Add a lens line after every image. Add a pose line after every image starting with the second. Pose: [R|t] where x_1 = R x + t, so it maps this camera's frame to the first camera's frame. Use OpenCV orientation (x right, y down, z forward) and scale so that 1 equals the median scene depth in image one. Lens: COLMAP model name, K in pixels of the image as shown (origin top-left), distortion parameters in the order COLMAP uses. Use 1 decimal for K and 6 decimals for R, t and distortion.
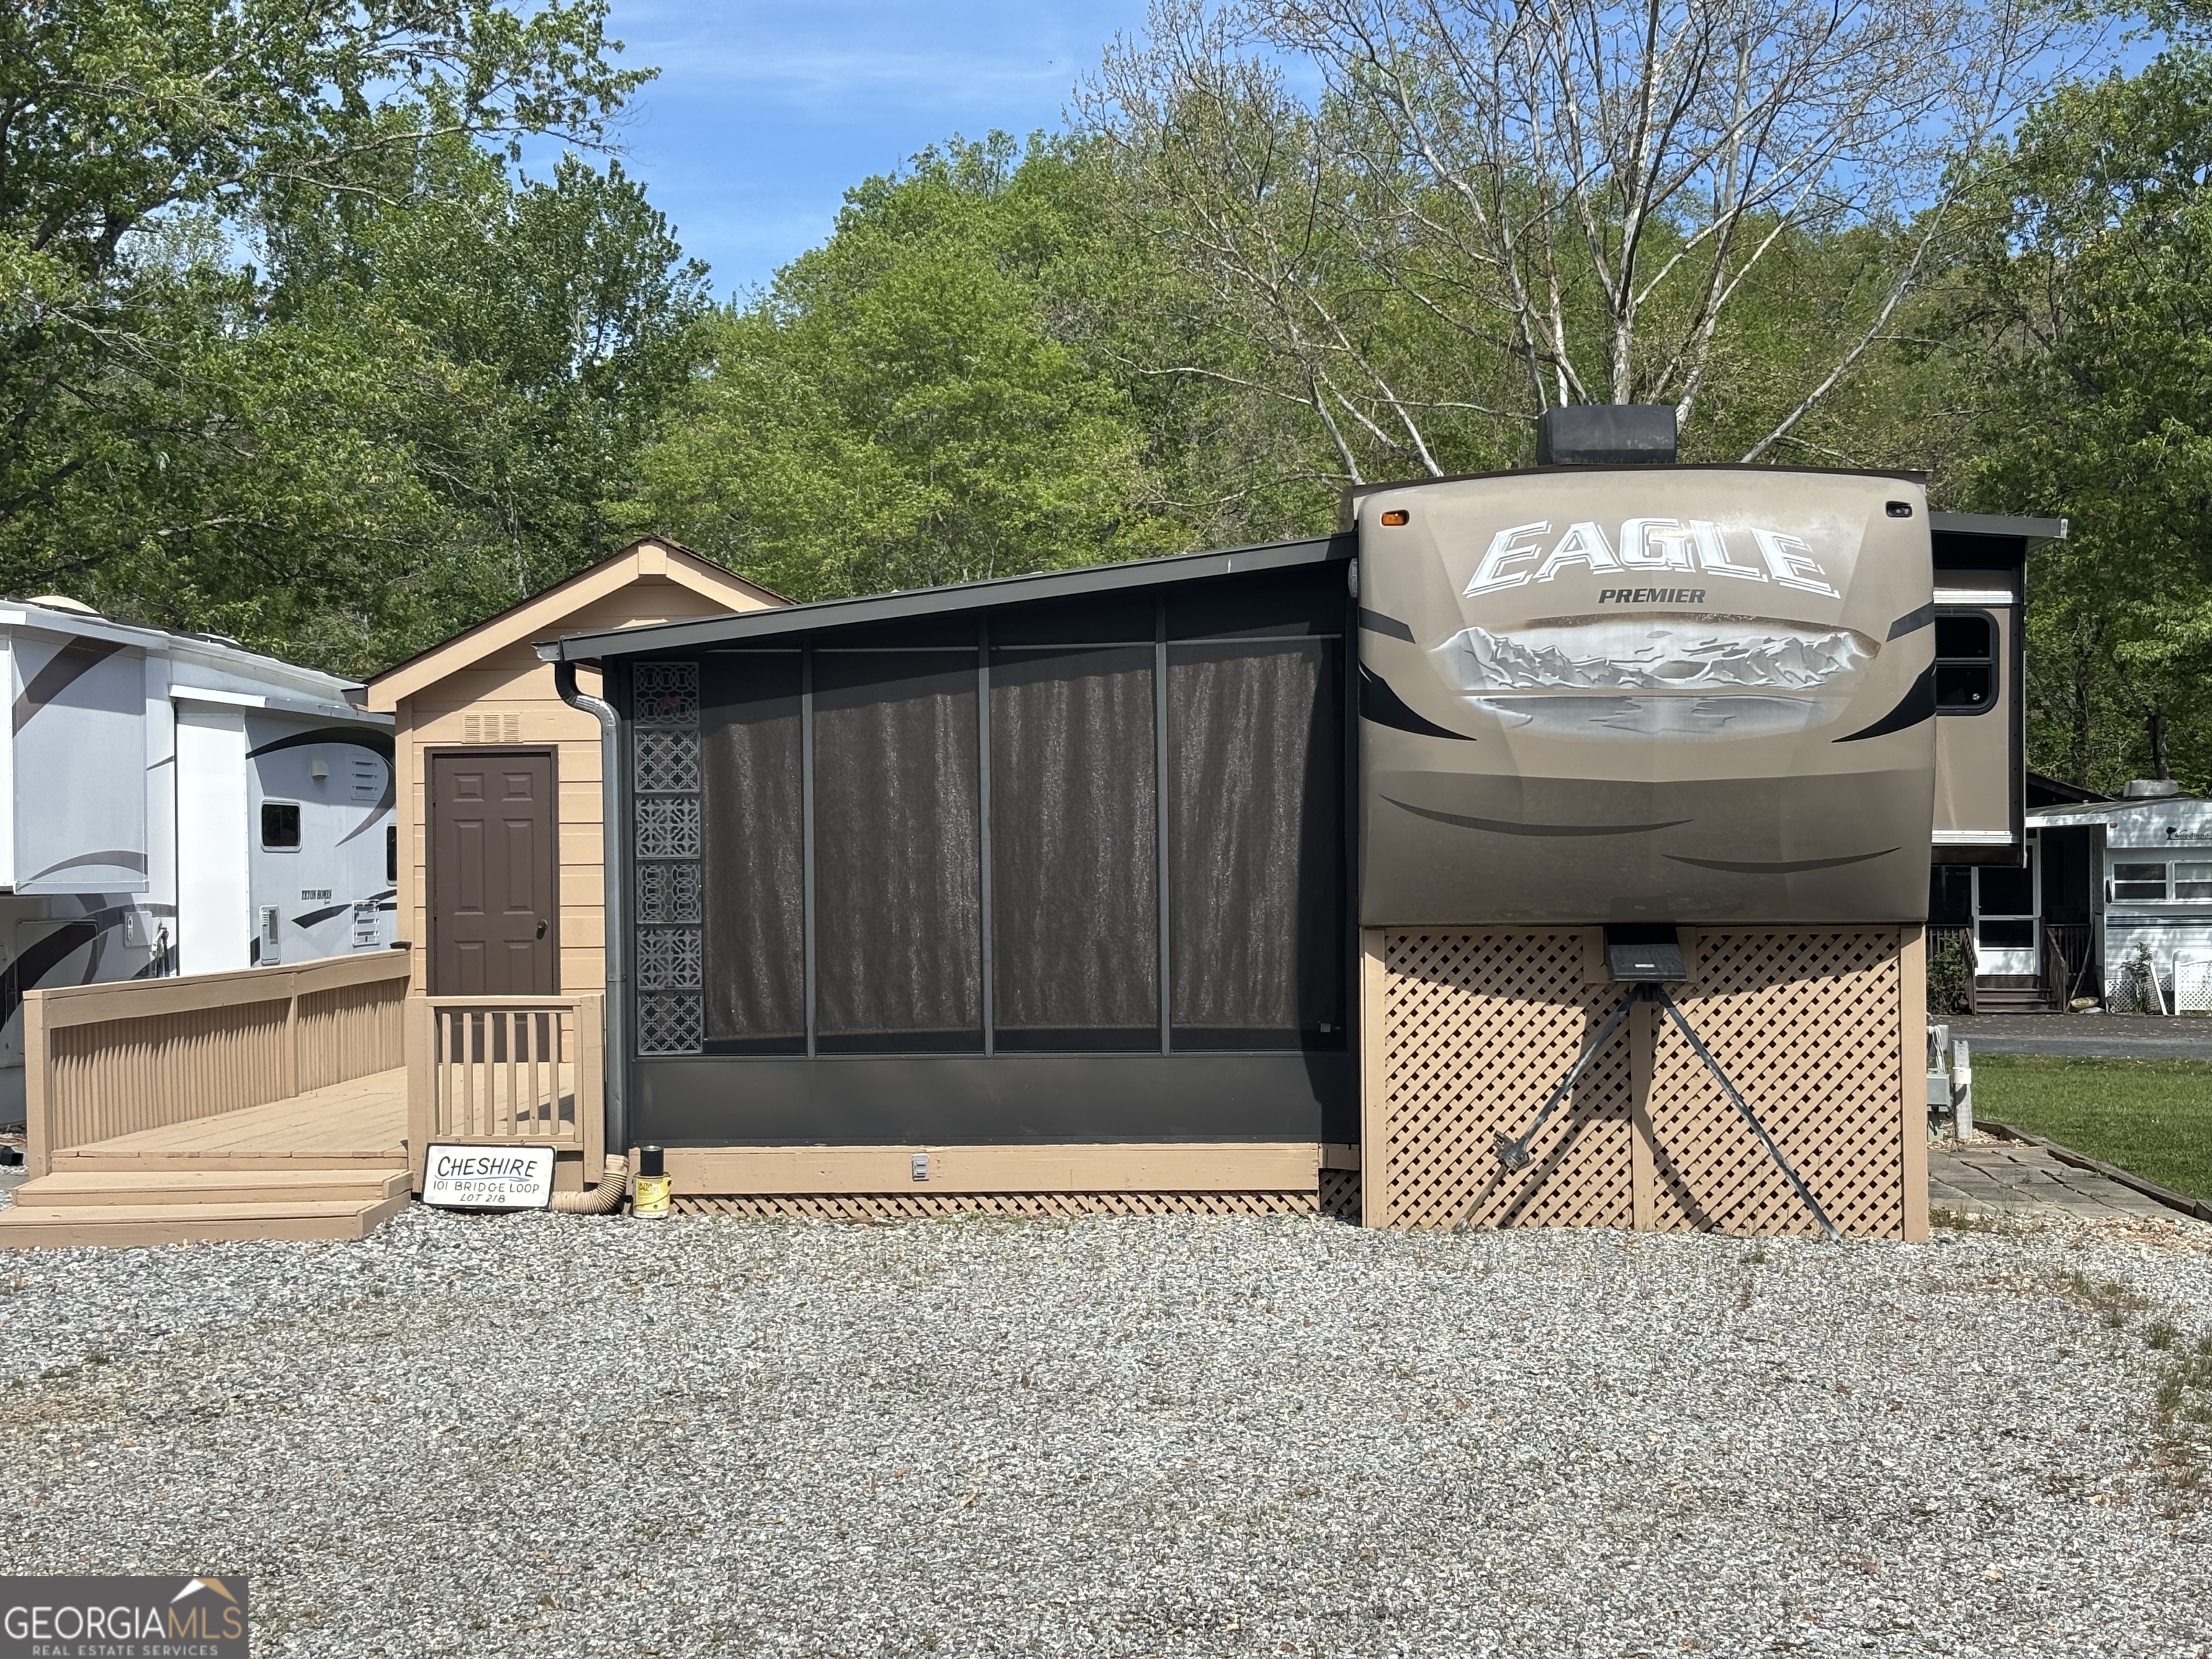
lens RADIAL K [[3228.3, 0, 1110.0], [0, 3228.3, 843.8], [0, 0, 1]] dist [0.273580, -1.119188]
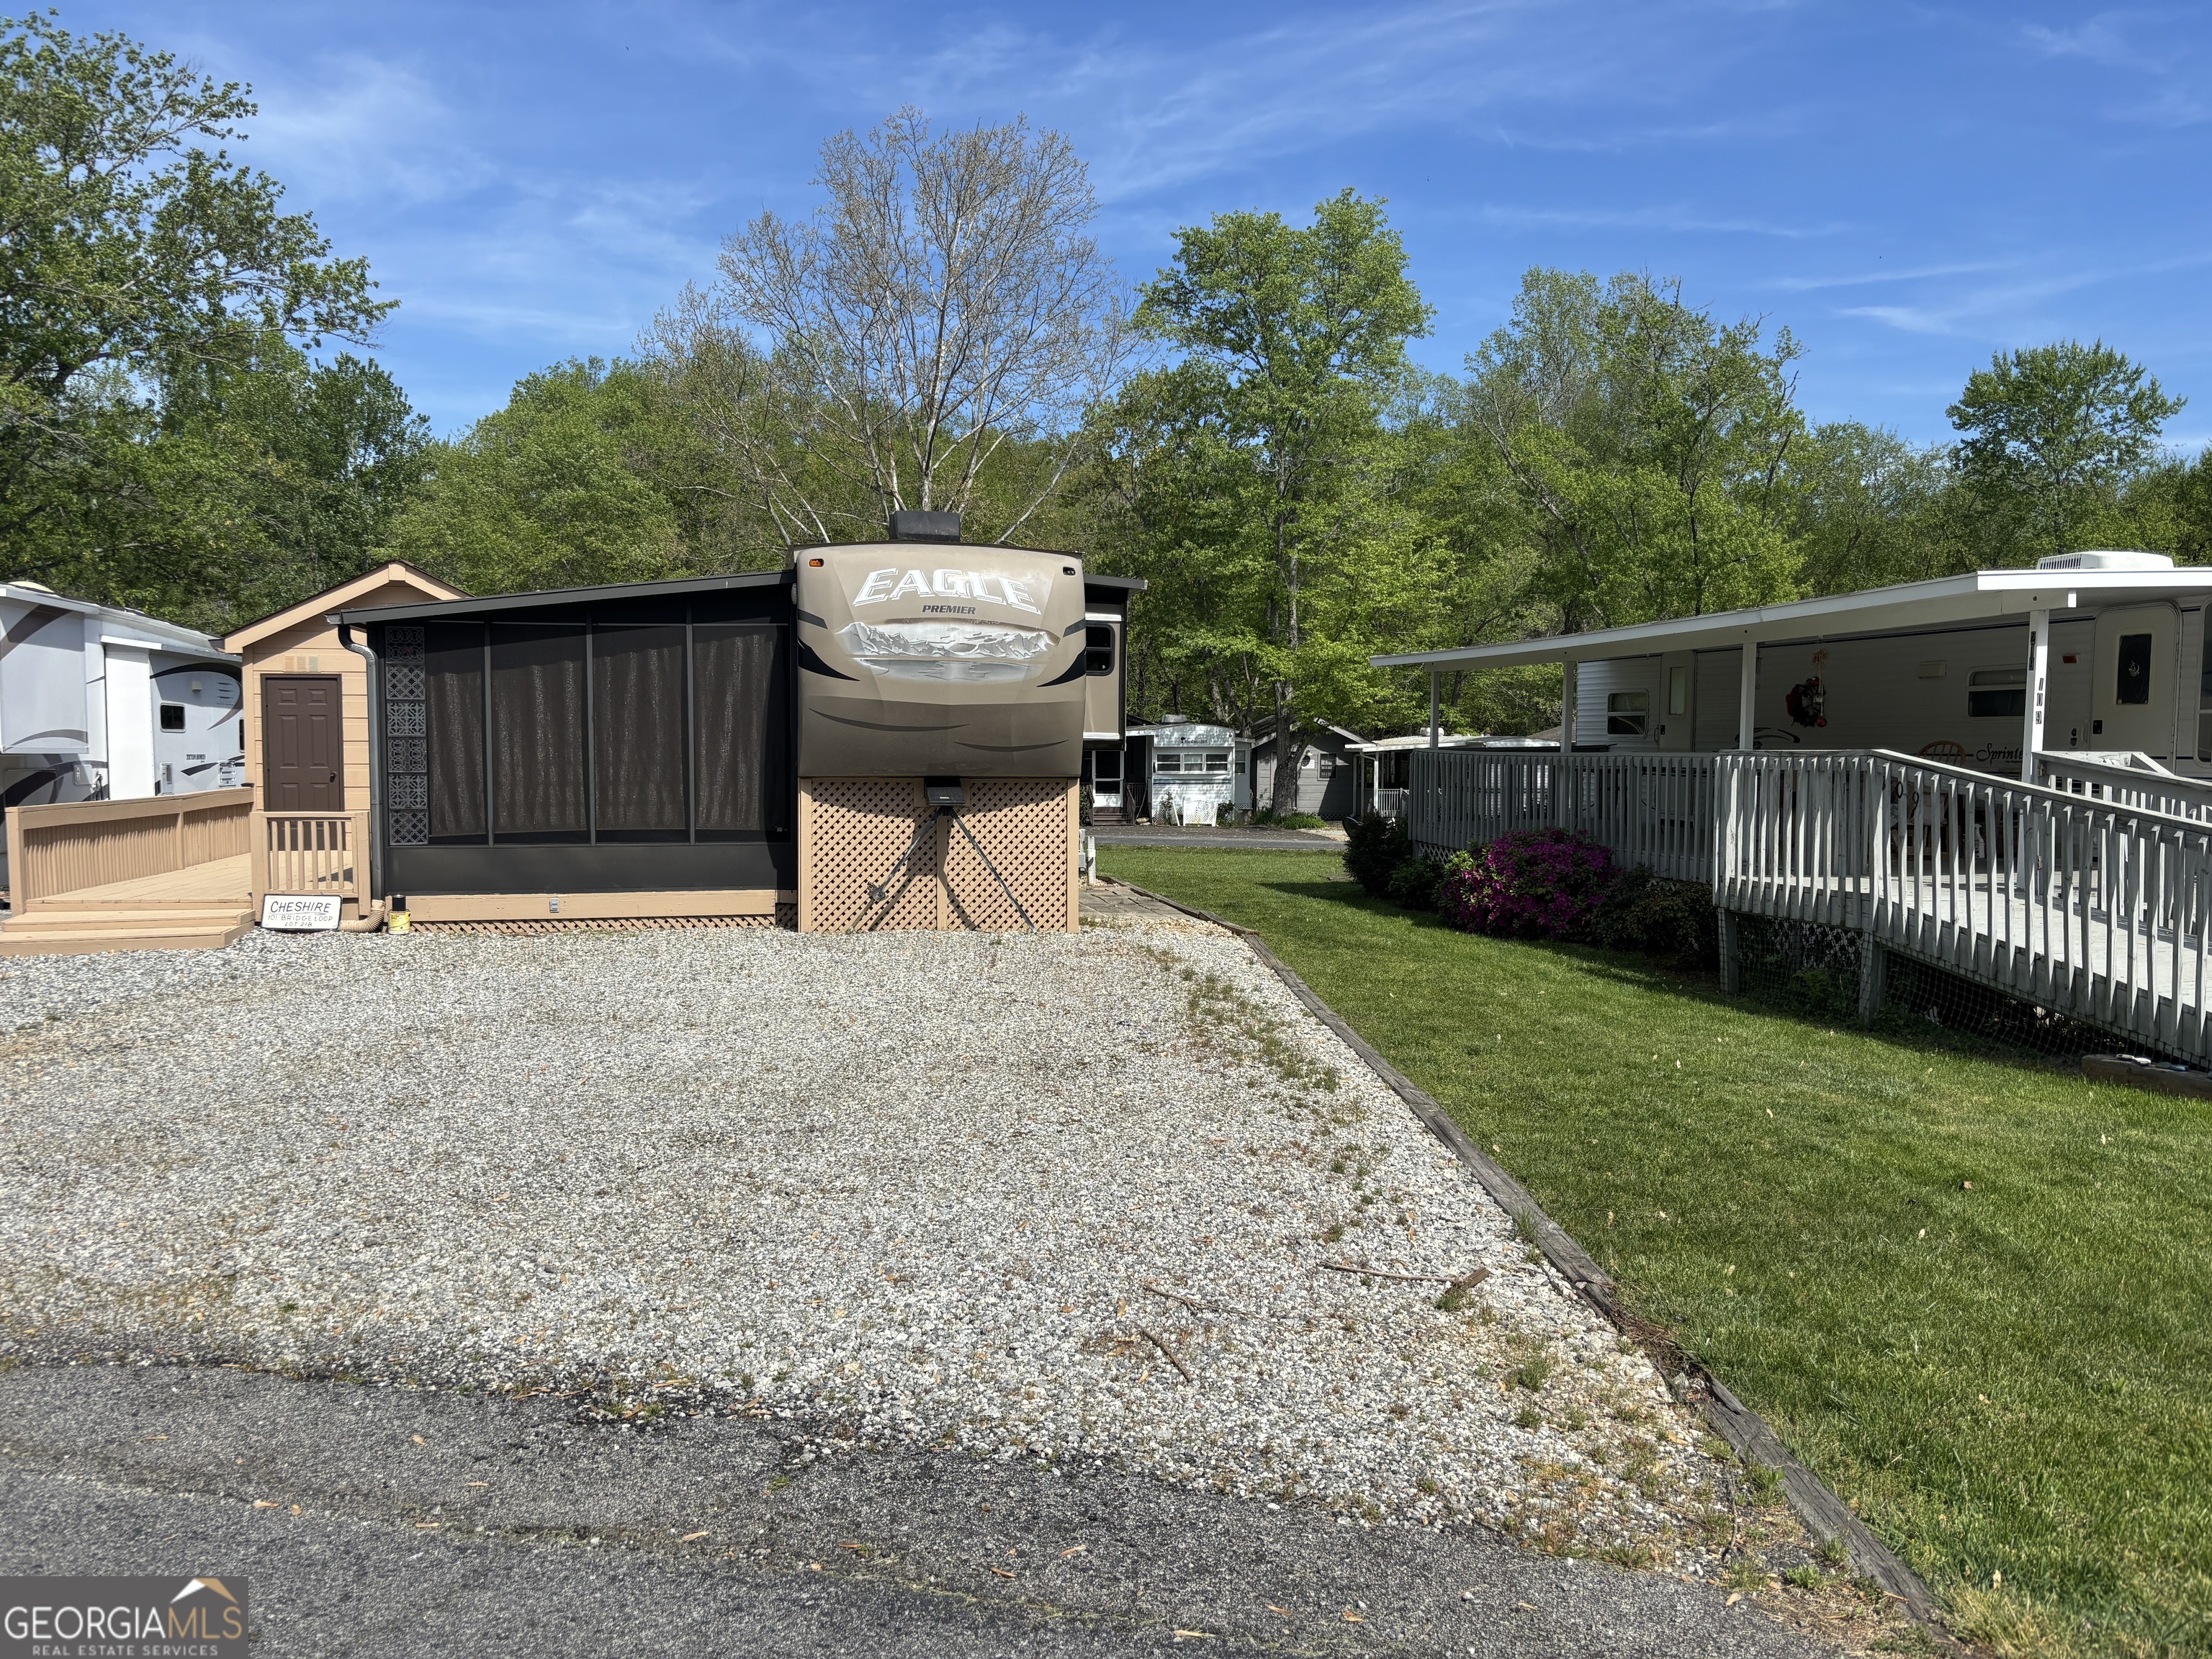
lens RADIAL K [[1610.7, 0, 1111.7], [0, 1610.7, 835.1], [0, 0, 1]] dist [0.047917, -0.066970]
pose [[0.963250, -0.001218, 0.268605, -0.000709], [-0.014071, 0.998388, 0.054988, 0.004609], [-0.268239, -0.056746, 0.961680, 0.026154]]
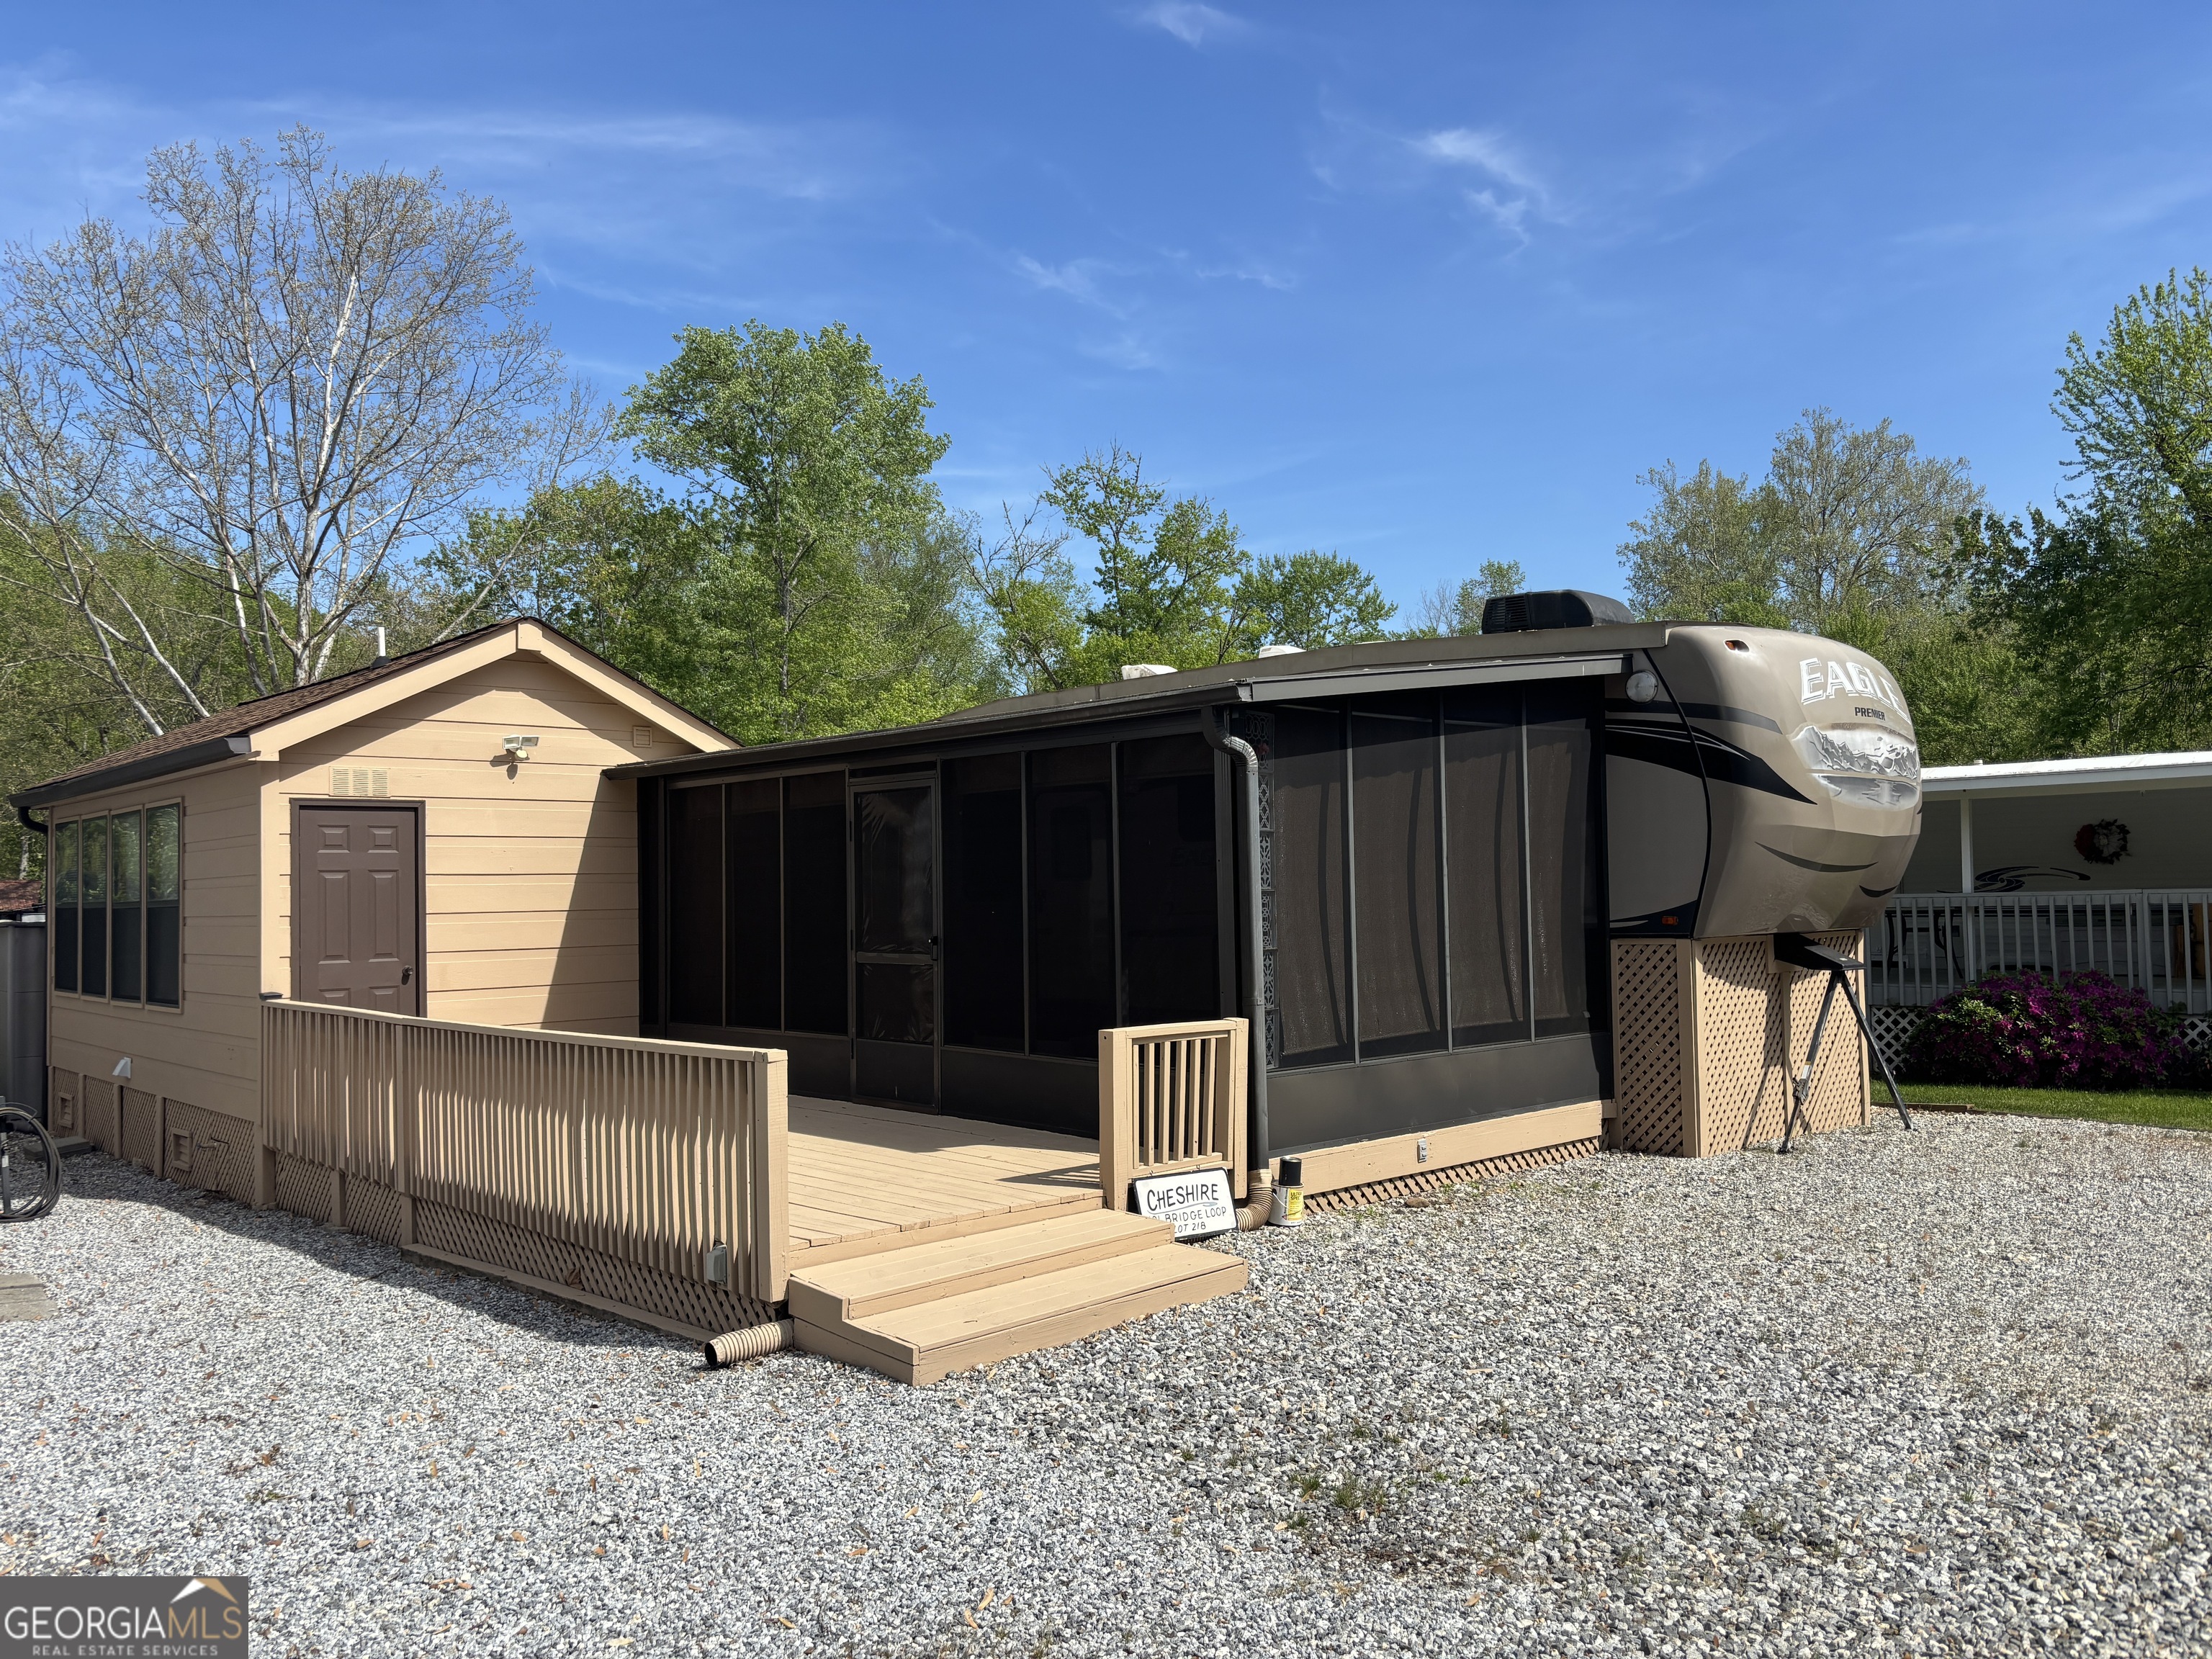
lens RADIAL K [[1713.9, 0, 1102.5], [0, 1713.9, 923.3], [0, 0, 1]] dist [0.010782, 0.001539]
pose [[0.669730, -0.009194, 0.742548, -0.612929], [0.015244, 0.999883, -0.001368, 0.015634], [-0.742448, 0.012236, 0.669791, 0.671407]]
